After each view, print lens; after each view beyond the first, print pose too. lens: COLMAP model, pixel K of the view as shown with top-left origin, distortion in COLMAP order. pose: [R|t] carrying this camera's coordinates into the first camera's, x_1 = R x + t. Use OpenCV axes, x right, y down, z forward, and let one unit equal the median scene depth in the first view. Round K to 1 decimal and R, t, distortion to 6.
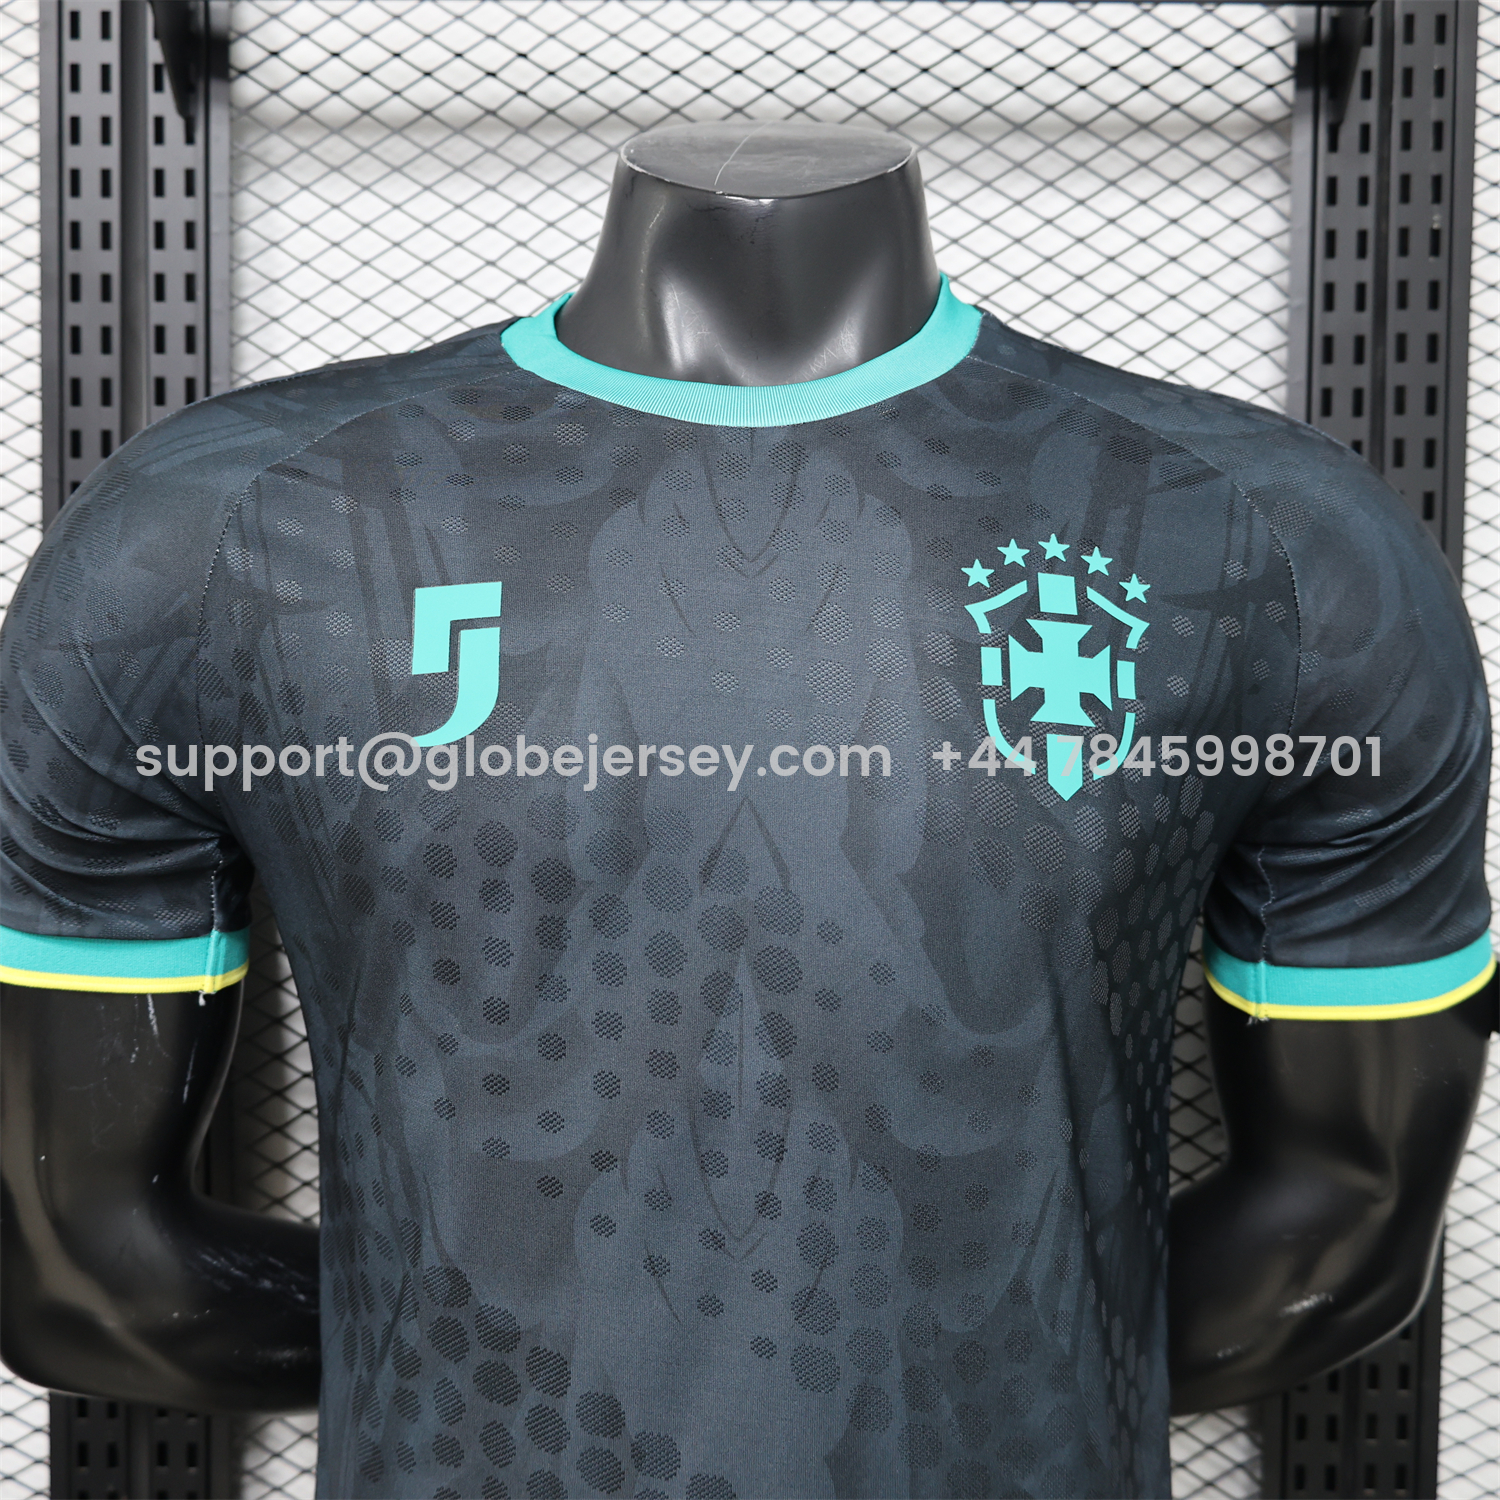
lens RADIAL K [[1308.3, 0, 750.0], [0, 1308.3, 750.0], [0, 0, 1]] dist [0.097315, -0.001429]
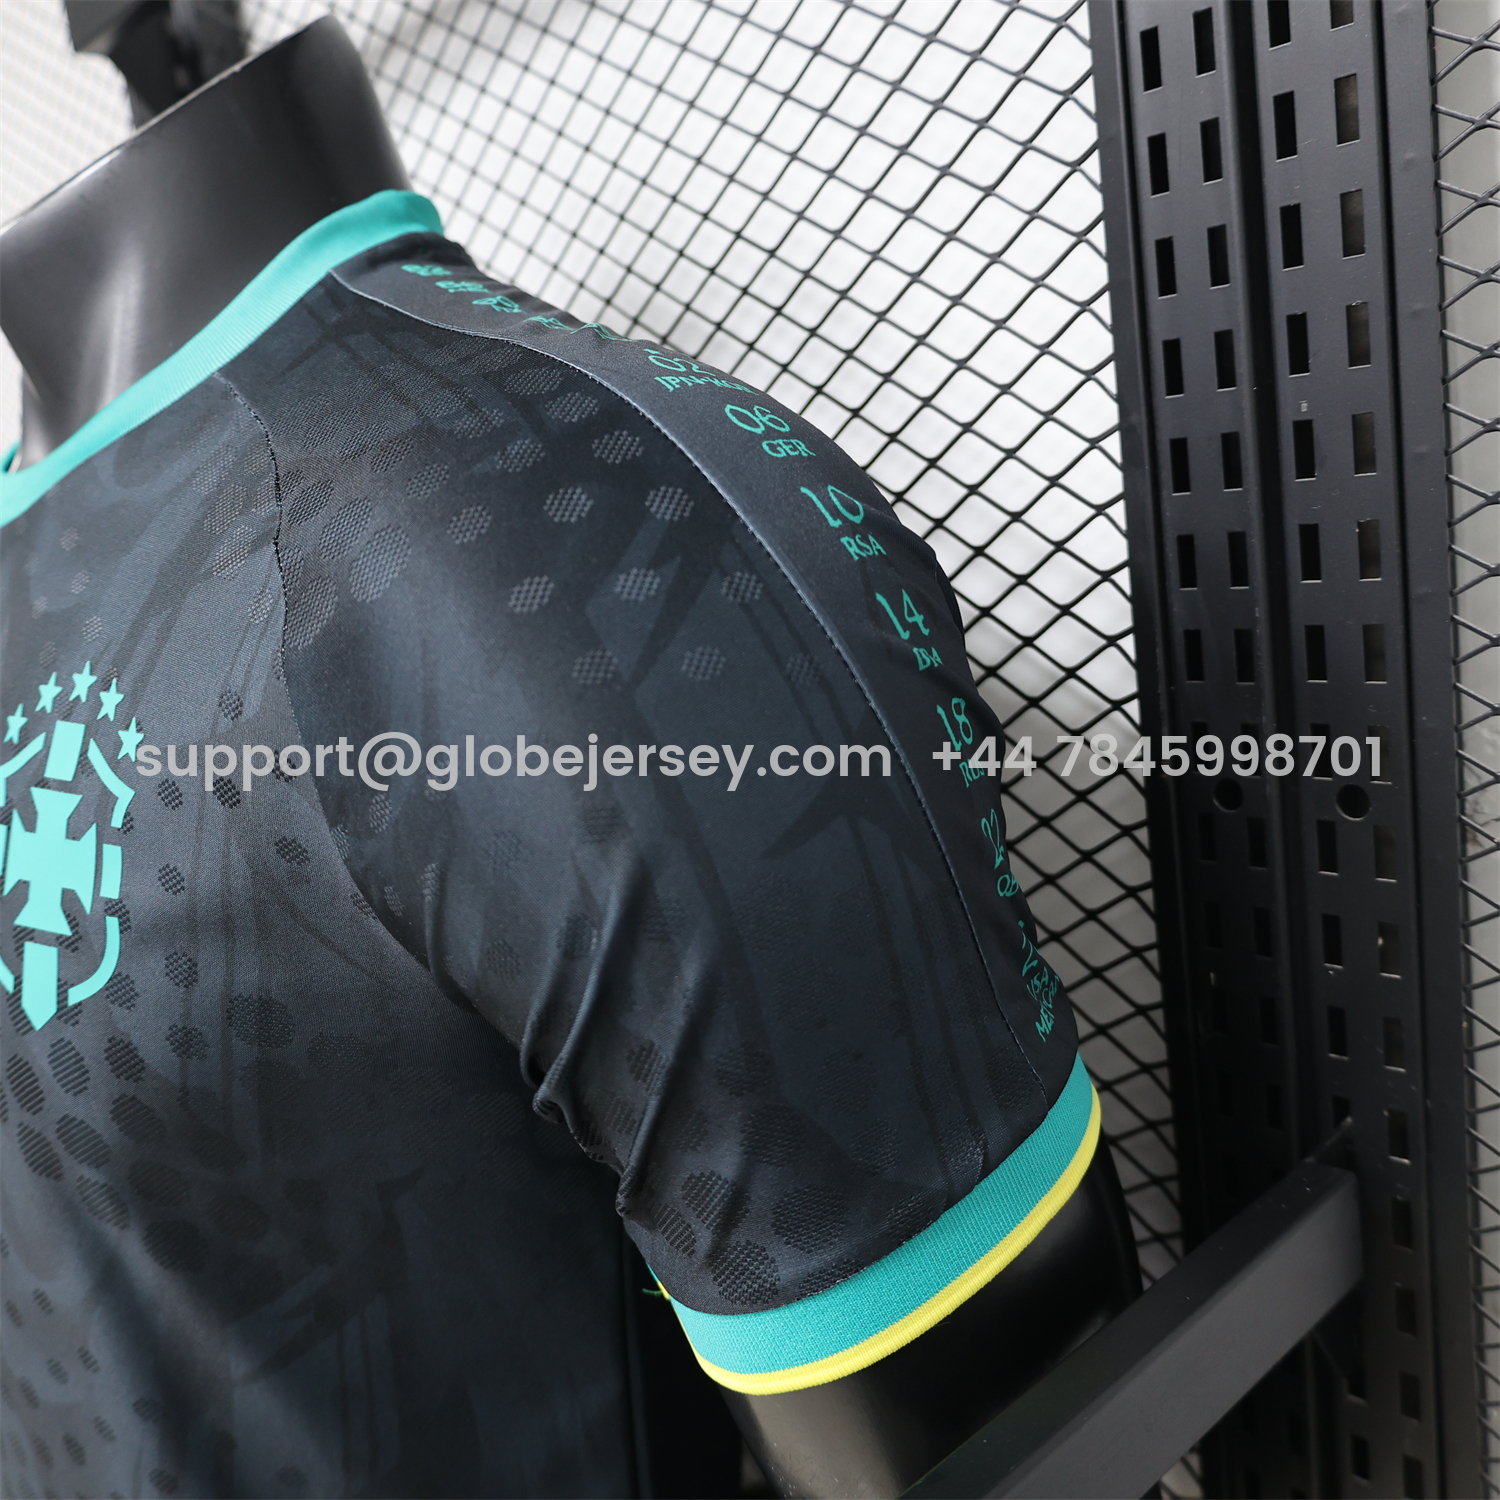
lens RADIAL K [[1308.3, 0, 750.0], [0, 1308.3, 750.0], [0, 0, 1]] dist [0.097315, -0.001429]
pose [[0.679538, 0.041402, -0.732471, 1.074037], [0.105991, 0.982391, 0.153860, -0.197006], [0.725943, -0.182189, 0.663184, 0.777805]]
